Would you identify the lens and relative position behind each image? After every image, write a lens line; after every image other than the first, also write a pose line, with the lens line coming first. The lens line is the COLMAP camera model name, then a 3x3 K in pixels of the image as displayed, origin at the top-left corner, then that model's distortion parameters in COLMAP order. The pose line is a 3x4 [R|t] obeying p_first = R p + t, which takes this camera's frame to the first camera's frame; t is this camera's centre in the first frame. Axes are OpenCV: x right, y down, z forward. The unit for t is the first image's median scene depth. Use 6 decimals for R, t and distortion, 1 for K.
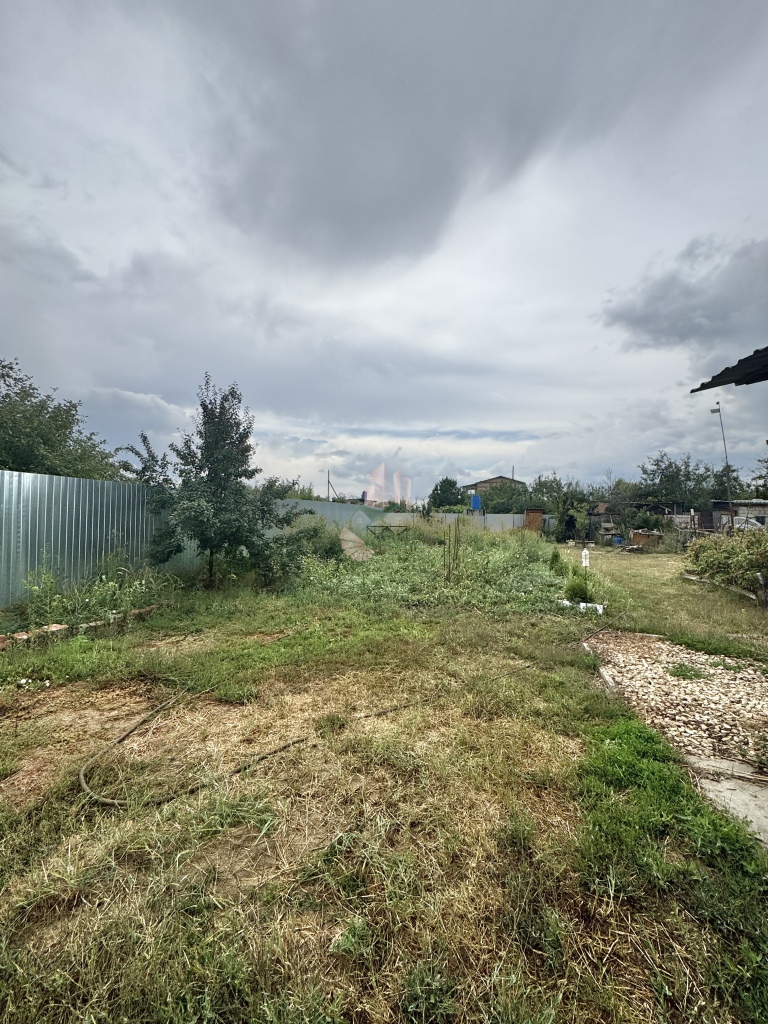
lens RADIAL K [[408.8, 0, 384.0], [0, 408.8, 512.0], [0, 0, 1]] dist [-0.001656, 0.000052]
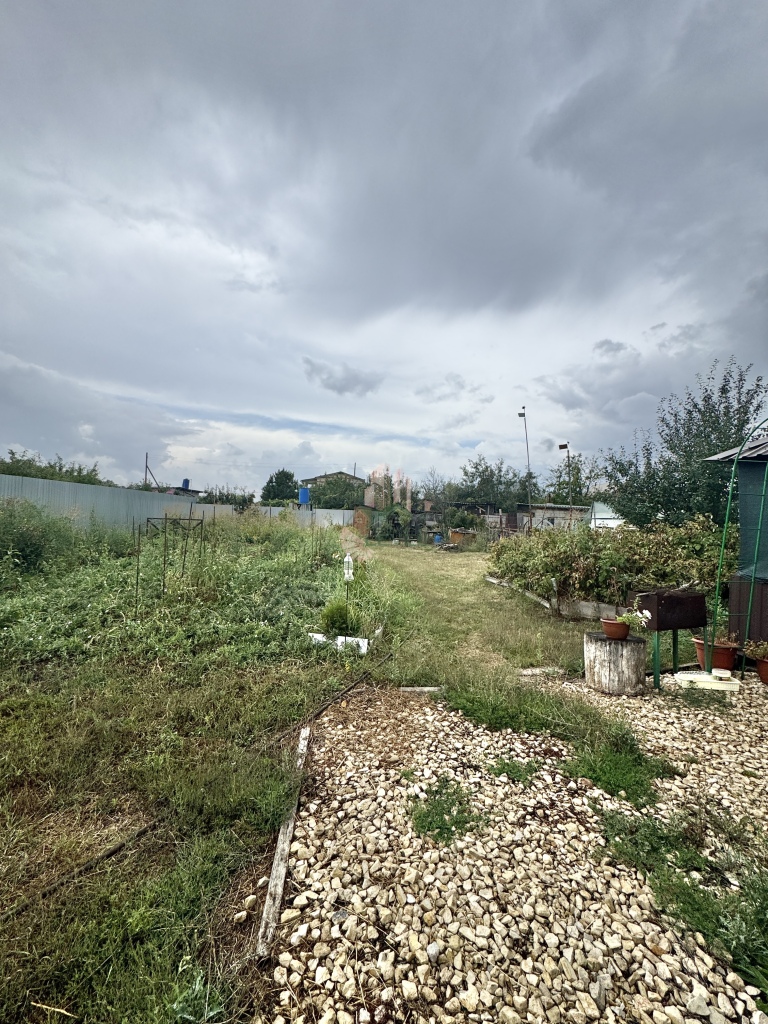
lens RADIAL K [[408.8, 0, 384.0], [0, 408.8, 512.0], [0, 0, 1]] dist [-0.001656, 0.000052]
pose [[0.935594, 0.028543, 0.351922, 0.085030], [-0.031709, 0.999492, 0.003234, 0.004873], [-0.351651, -0.014185, 0.936024, 0.098921]]
